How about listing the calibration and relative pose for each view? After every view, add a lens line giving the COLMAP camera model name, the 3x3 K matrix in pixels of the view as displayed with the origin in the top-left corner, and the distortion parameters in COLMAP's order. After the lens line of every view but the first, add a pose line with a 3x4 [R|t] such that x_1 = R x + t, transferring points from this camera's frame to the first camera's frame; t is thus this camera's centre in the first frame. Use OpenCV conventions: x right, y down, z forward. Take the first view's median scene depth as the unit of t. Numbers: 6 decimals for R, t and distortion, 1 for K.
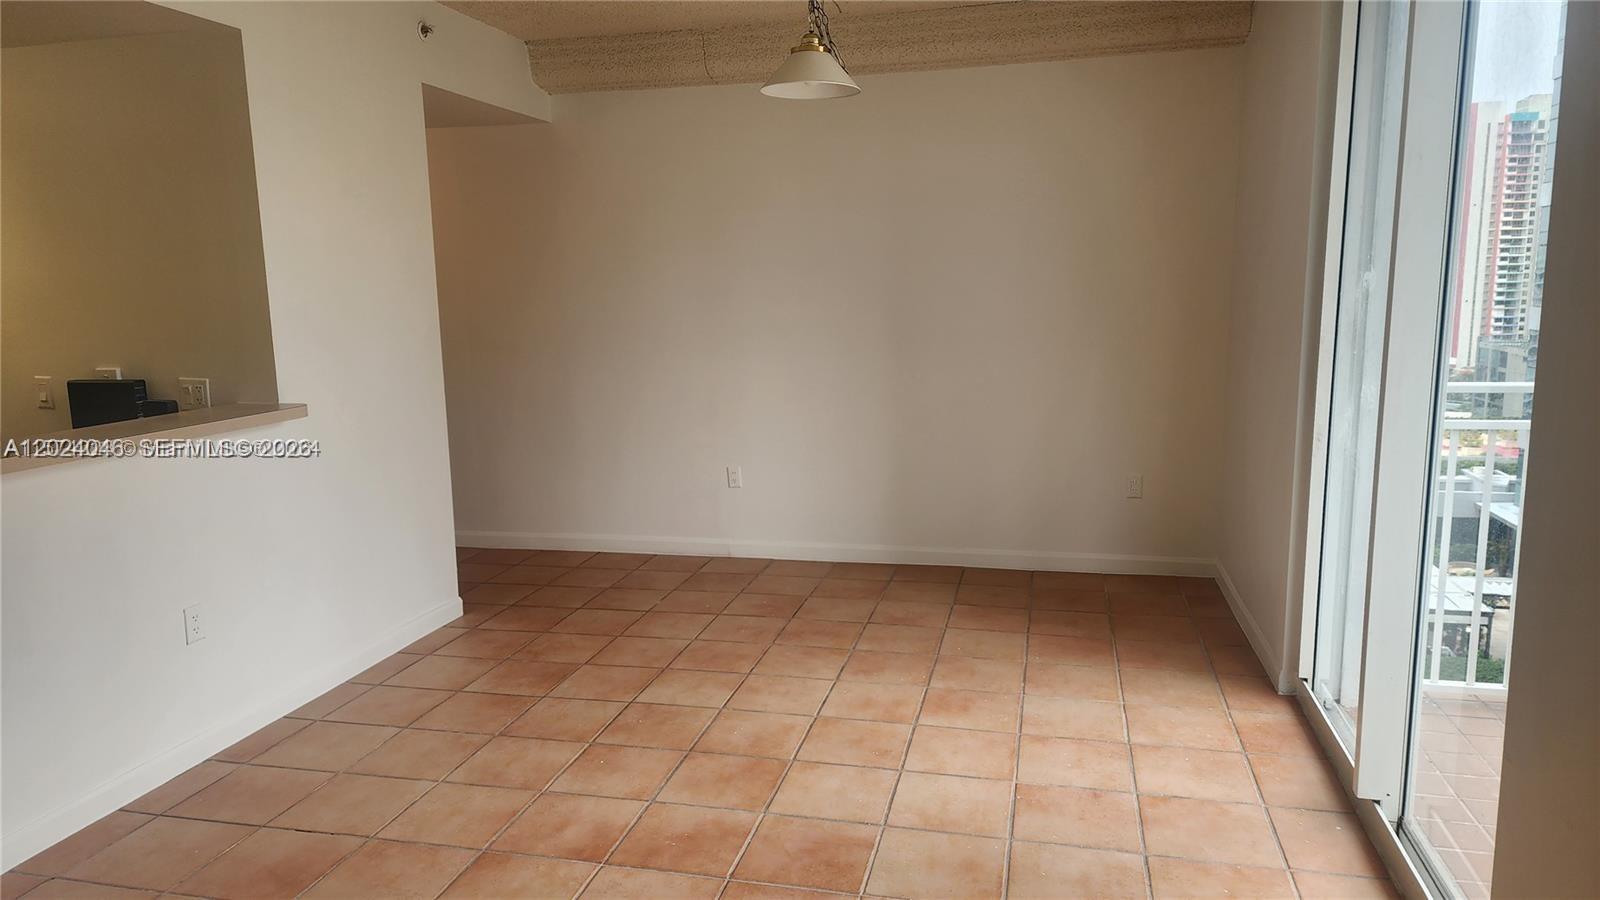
lens RADIAL K [[1069.5, 0, 783.2], [0, 1069.5, 459.9], [0, 0, 1]] dist [0.087764, -0.082710]
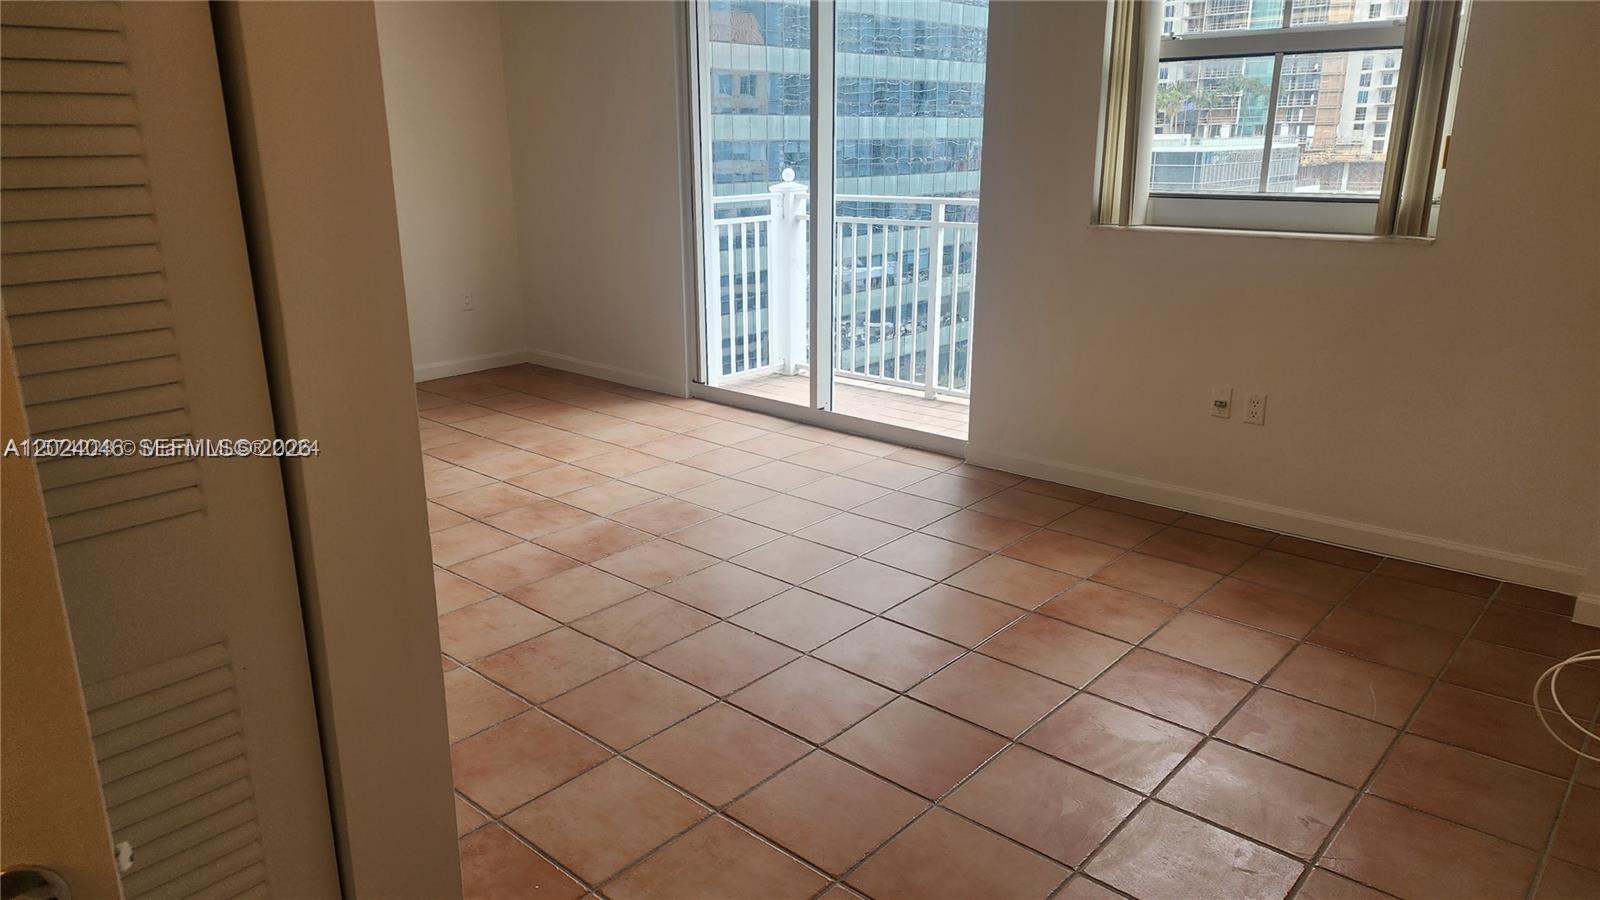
lens RADIAL K [[1069.5, 0, 788.2], [0, 1069.5, 448.1], [0, 0, 1]] dist [0.087764, -0.082710]
pose [[0.469043, -0.229466, 0.852845, -0.848151], [0.140848, 0.972733, 0.184260, 0.016599], [-0.871872, 0.033695, 0.488574, 0.091099]]
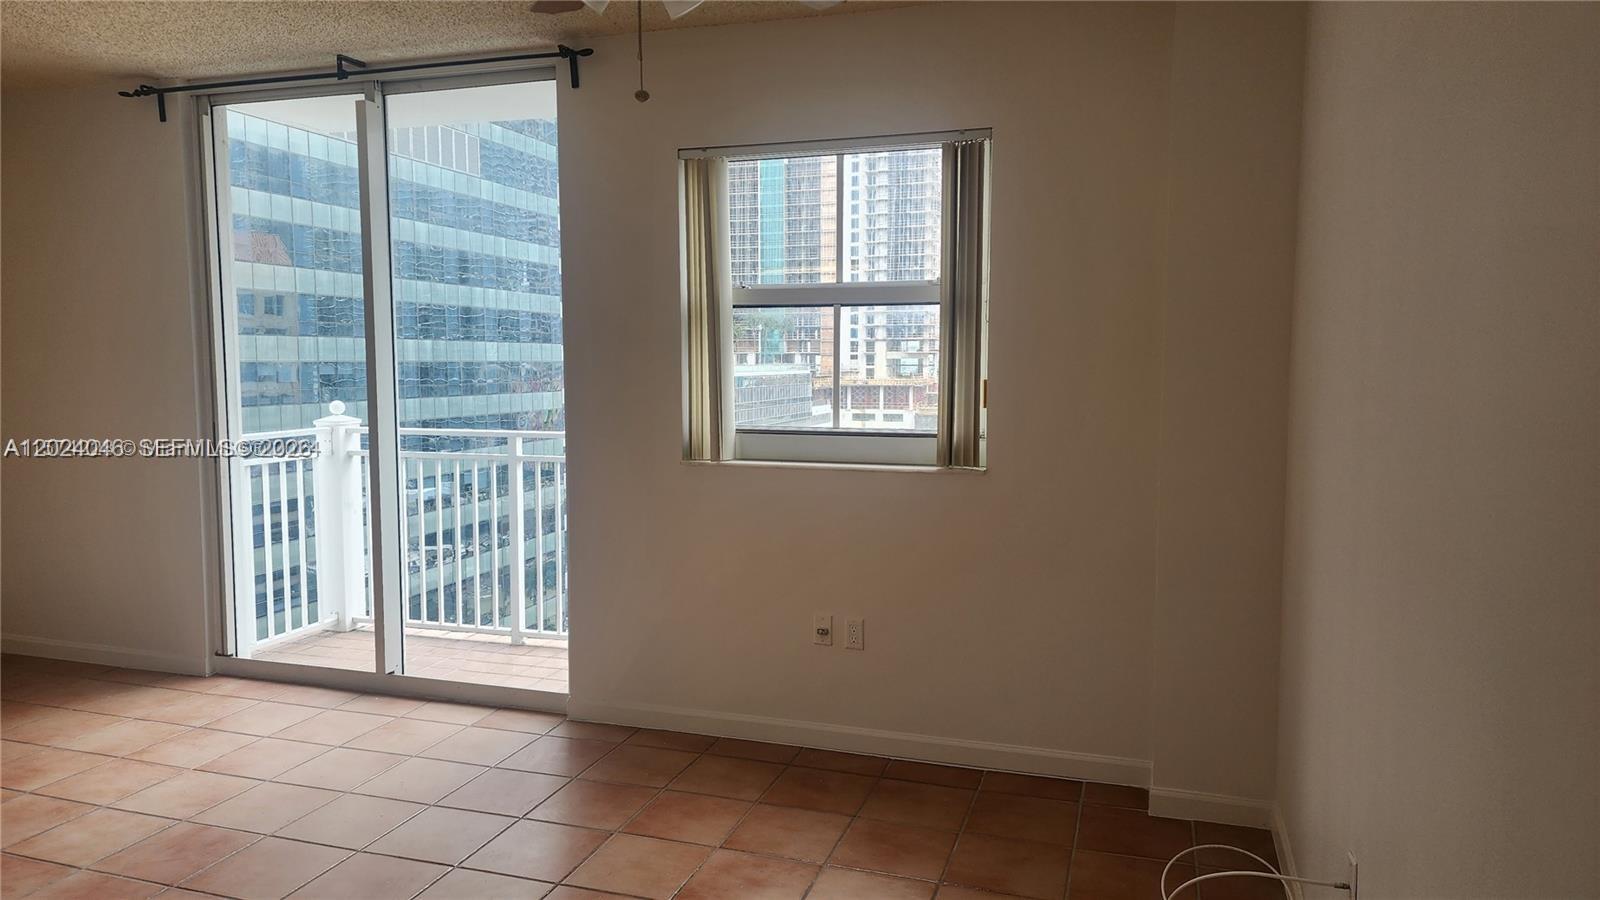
lens RADIAL K [[1069.5, 0, 793.5], [0, 1069.5, 450.8], [0, 0, 1]] dist [0.087764, -0.082710]
pose [[0.079918, -0.066792, 0.994561, -0.776098], [0.162426, 0.985290, 0.053117, -0.007354], [-0.983479, 0.157298, 0.089592, 0.144121]]
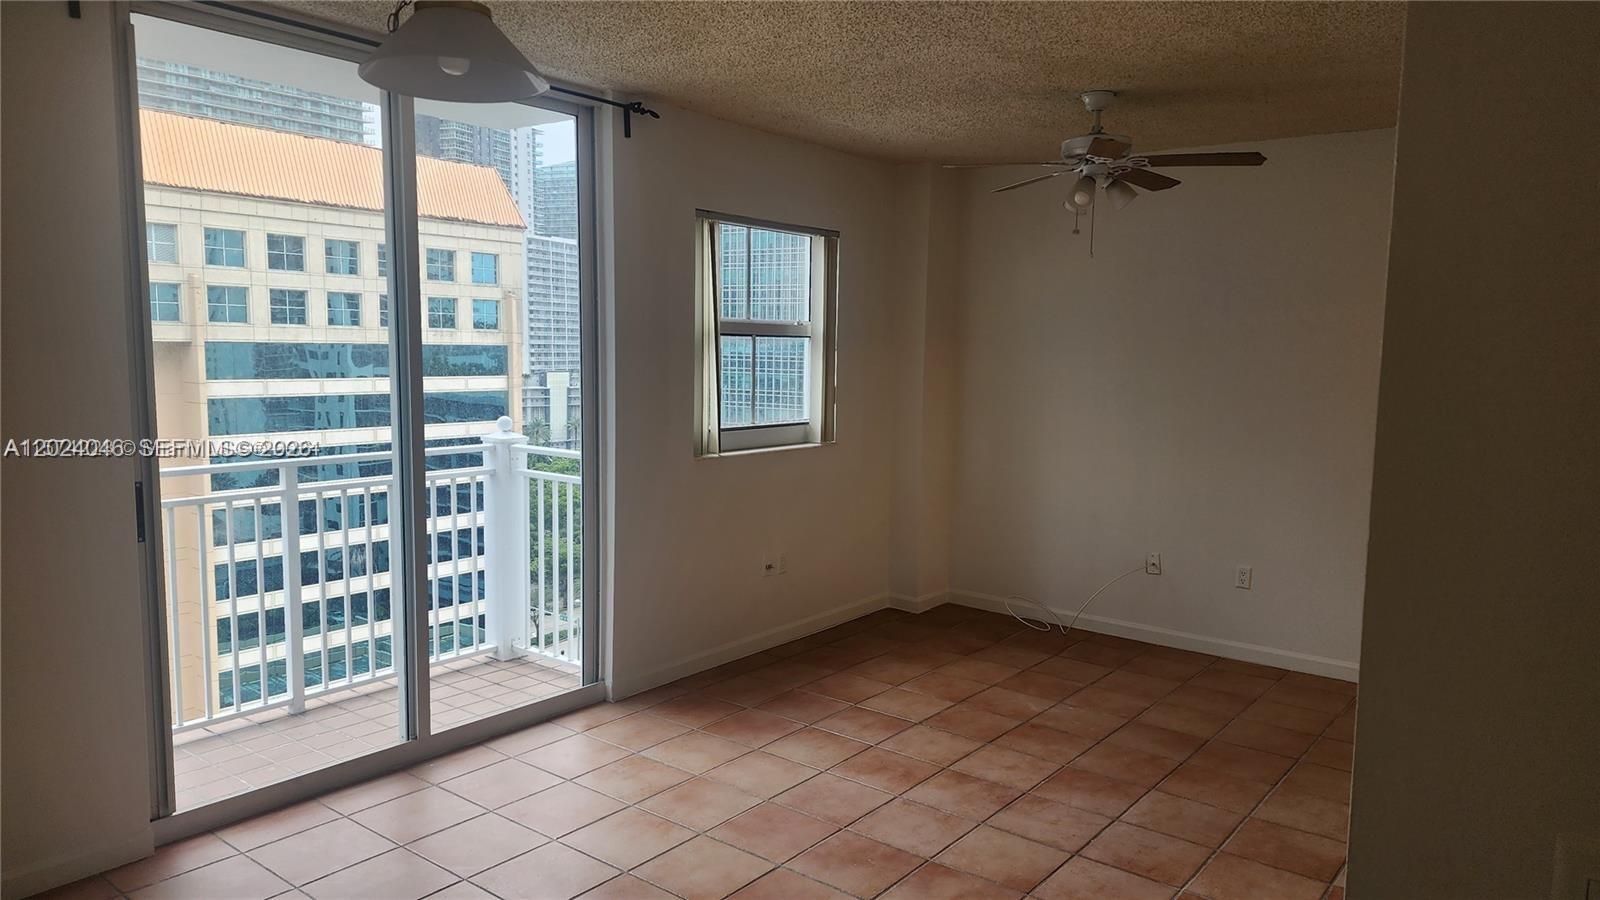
lens RADIAL K [[1069.5, 0, 803.3], [0, 1069.5, 464.5], [0, 0, 1]] dist [0.087764, -0.082710]
pose [[-0.913273, -0.040548, 0.405326, -0.380510], [0.070265, 0.964437, 0.254802, -0.285176], [-0.401243, 0.261184, -0.877945, 1.491486]]
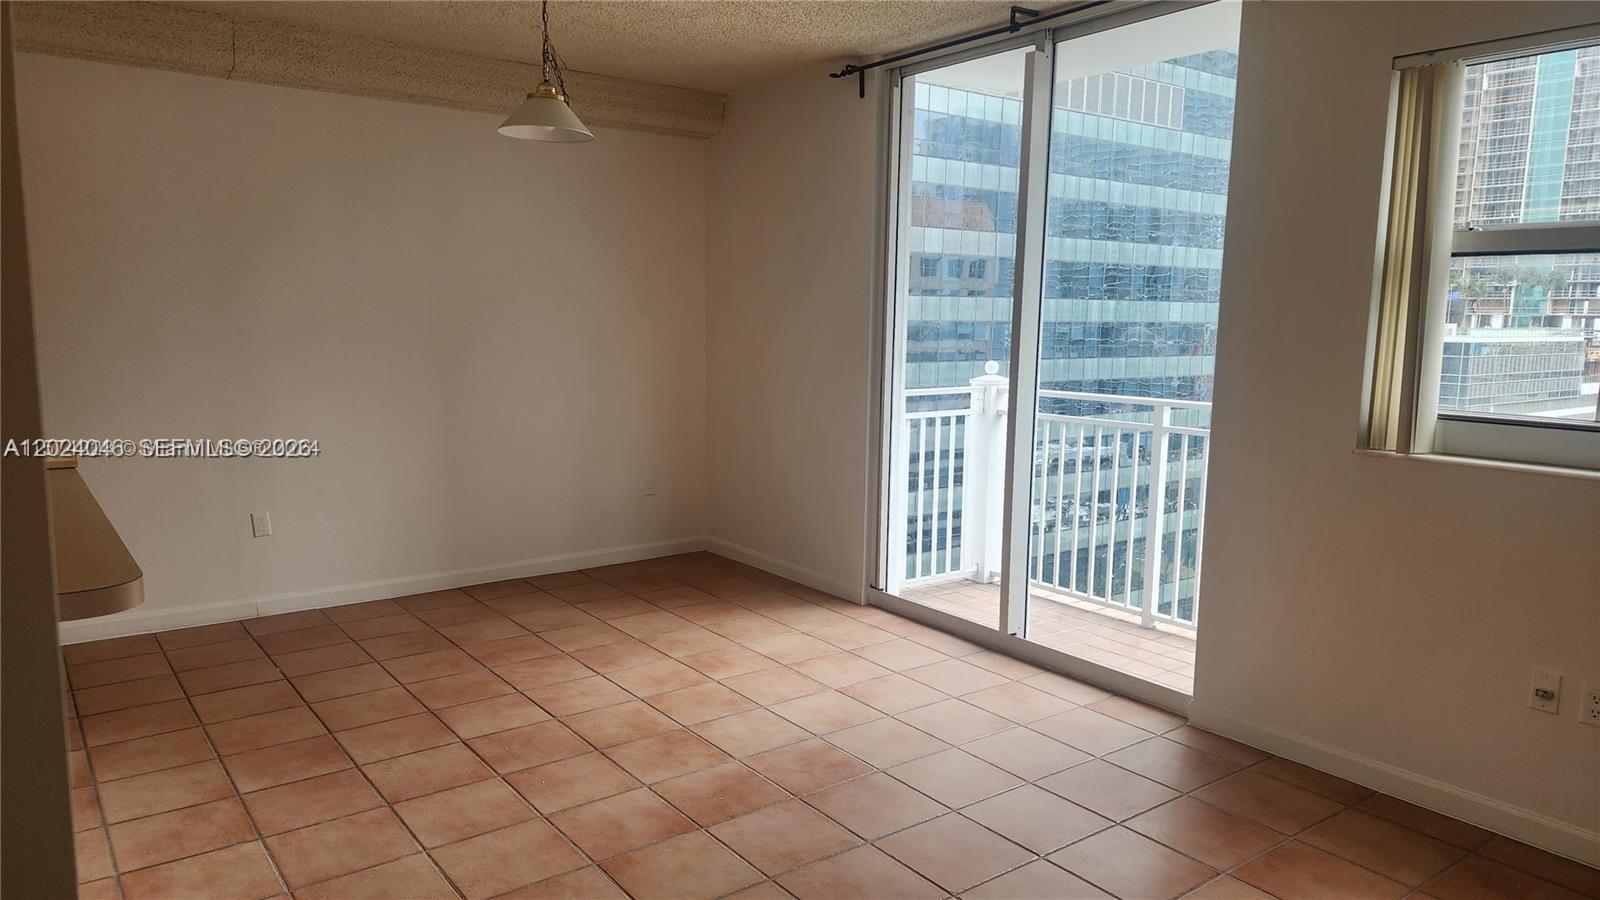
lens RADIAL K [[1069.5, 0, 805.0], [0, 1069.5, 467.1], [0, 0, 1]] dist [0.087764, -0.082710]
pose [[0.628273, -0.081665, 0.773695, -0.686654], [0.100867, 0.994632, 0.023077, -0.009517], [-0.771426, 0.063542, 0.633138, 0.138340]]
